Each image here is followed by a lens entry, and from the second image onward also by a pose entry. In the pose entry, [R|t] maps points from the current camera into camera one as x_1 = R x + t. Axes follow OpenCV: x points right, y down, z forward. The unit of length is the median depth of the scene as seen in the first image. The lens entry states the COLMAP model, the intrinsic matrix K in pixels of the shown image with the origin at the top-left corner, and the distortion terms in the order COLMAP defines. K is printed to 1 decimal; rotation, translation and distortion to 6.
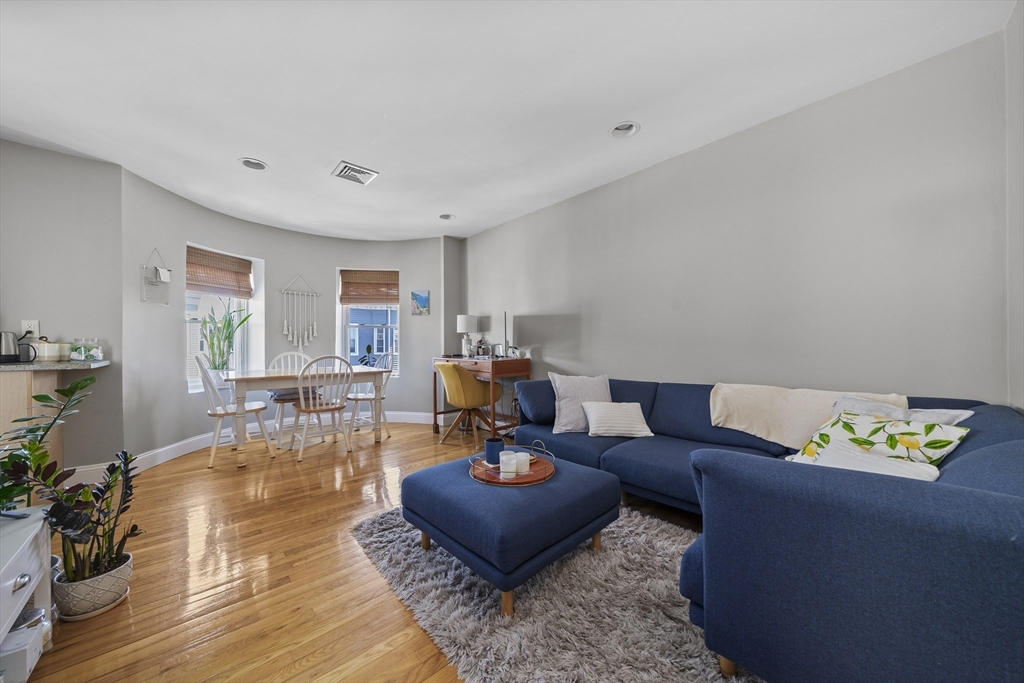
lens RADIAL K [[349.9, 0, 508.9], [0, 349.9, 346.5], [0, 0, 1]] dist [-0.006113, 0.000021]
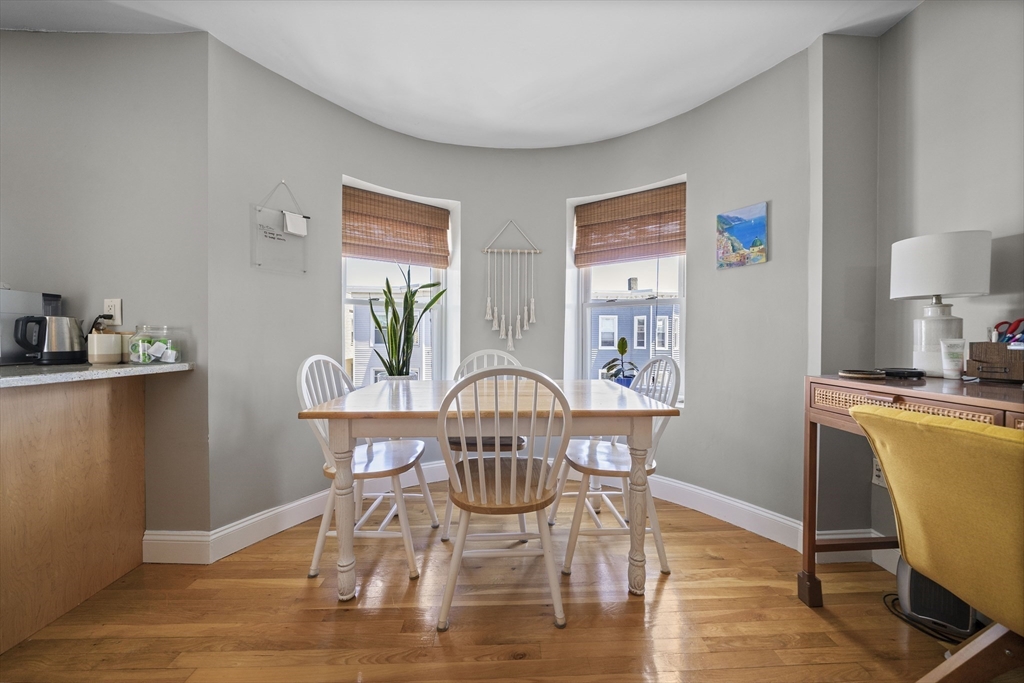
lens RADIAL K [[349.9, 0, 515.2], [0, 349.9, 343.2], [0, 0, 1]] dist [-0.006113, 0.000021]
pose [[0.766792, 0.012020, -0.641783, -0.216145], [-0.005750, 0.999913, 0.011857, -0.002098], [0.641870, -0.005402, 0.766794, 0.572821]]
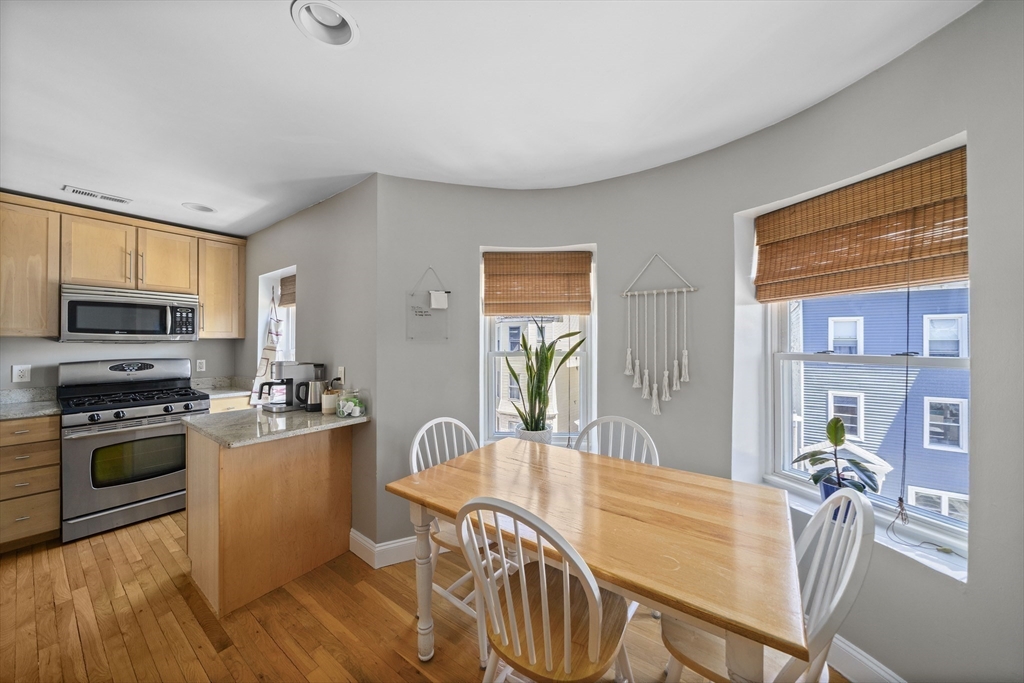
lens RADIAL K [[349.9, 0, 515.9], [0, 349.9, 342.0], [0, 0, 1]] dist [-0.006113, 0.000021]
pose [[0.219398, -0.001096, -0.975635, -0.172609], [-0.002405, 0.999996, -0.001664, -0.085094], [0.975632, 0.002711, 0.219395, 0.737894]]
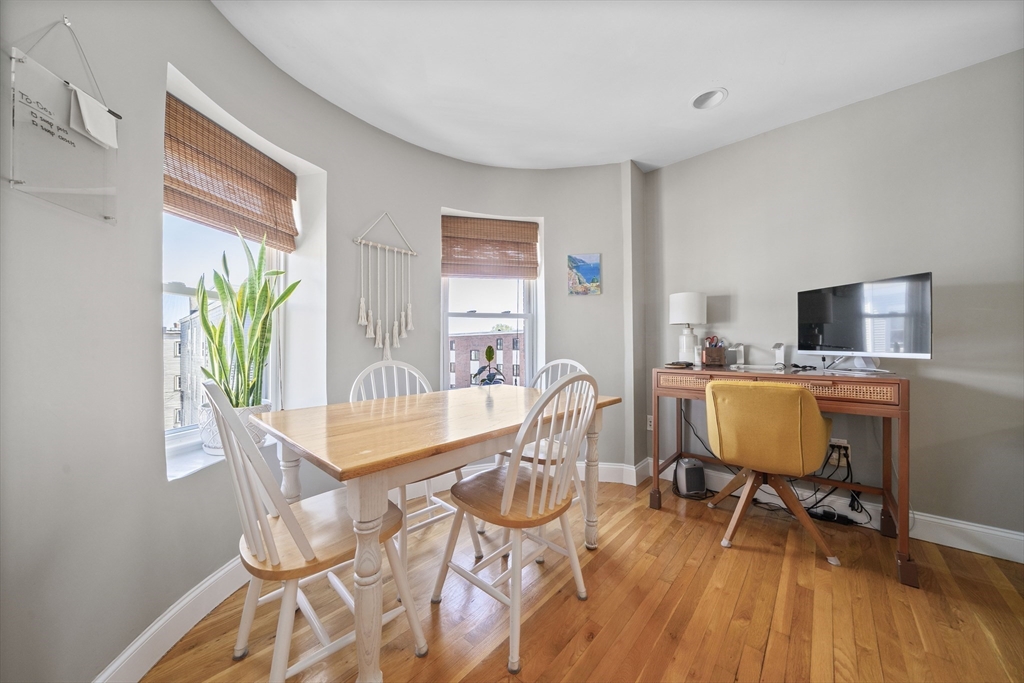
lens RADIAL K [[349.9, 0, 510.7], [0, 349.9, 342.9], [0, 0, 1]] dist [-0.006113, 0.000021]
pose [[0.993913, -0.002091, 0.110148, -0.494778], [0.003768, 0.999880, -0.015015, -0.001457], [-0.110104, 0.015339, 0.993802, 0.486635]]
